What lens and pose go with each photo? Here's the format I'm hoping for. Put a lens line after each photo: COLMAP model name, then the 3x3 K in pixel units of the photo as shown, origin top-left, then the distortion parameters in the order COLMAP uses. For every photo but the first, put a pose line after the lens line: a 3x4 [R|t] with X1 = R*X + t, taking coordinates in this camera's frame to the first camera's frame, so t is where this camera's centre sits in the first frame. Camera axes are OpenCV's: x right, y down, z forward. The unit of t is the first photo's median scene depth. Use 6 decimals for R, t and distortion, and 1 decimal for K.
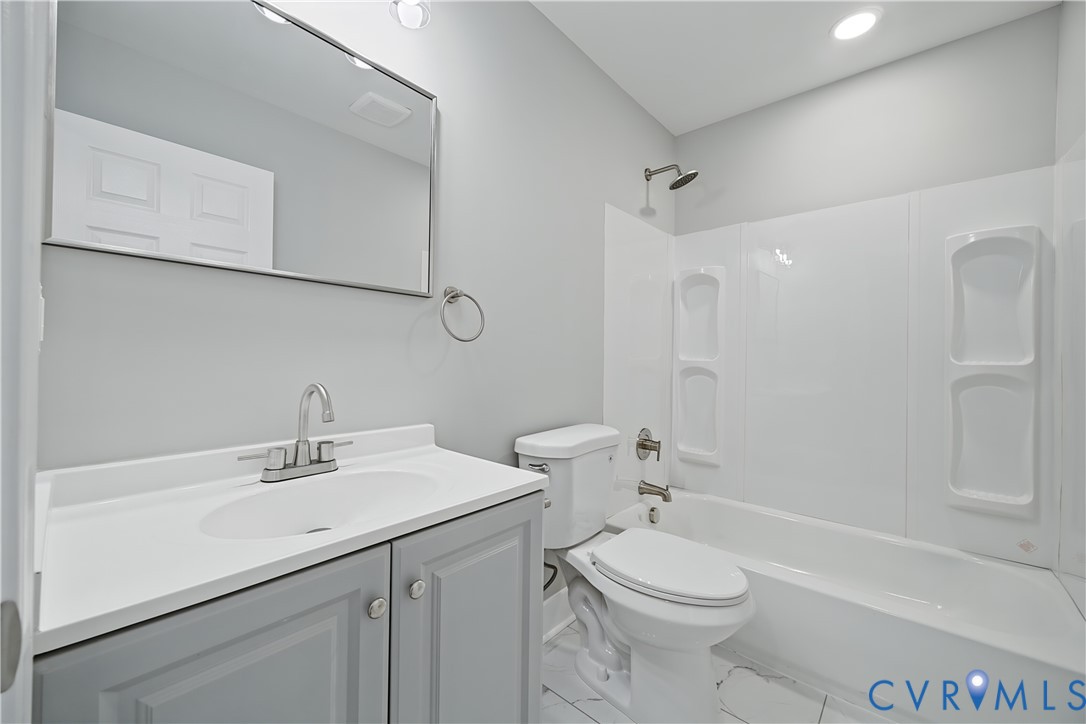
lens RADIAL K [[429.3, 0, 544.5], [0, 429.3, 360.0], [0, 0, 1]] dist [-0.000801, -0.000105]
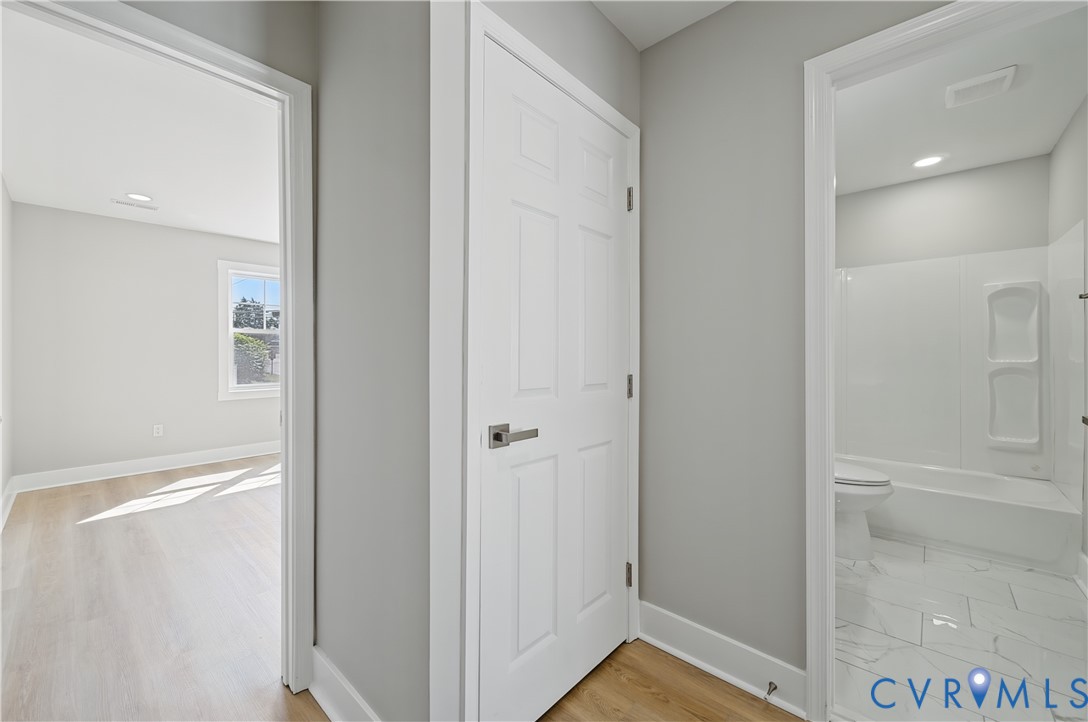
lens RADIAL K [[430.1, 0, 545.5], [0, 430.1, 359.0], [0, 0, 1]] dist [-0.000801, -0.000105]
pose [[0.999969, -0.003979, -0.006725, -0.796041], [0.003908, 0.999937, -0.010499, 0.010674], [0.006766, 0.010472, 0.999922, -0.712461]]
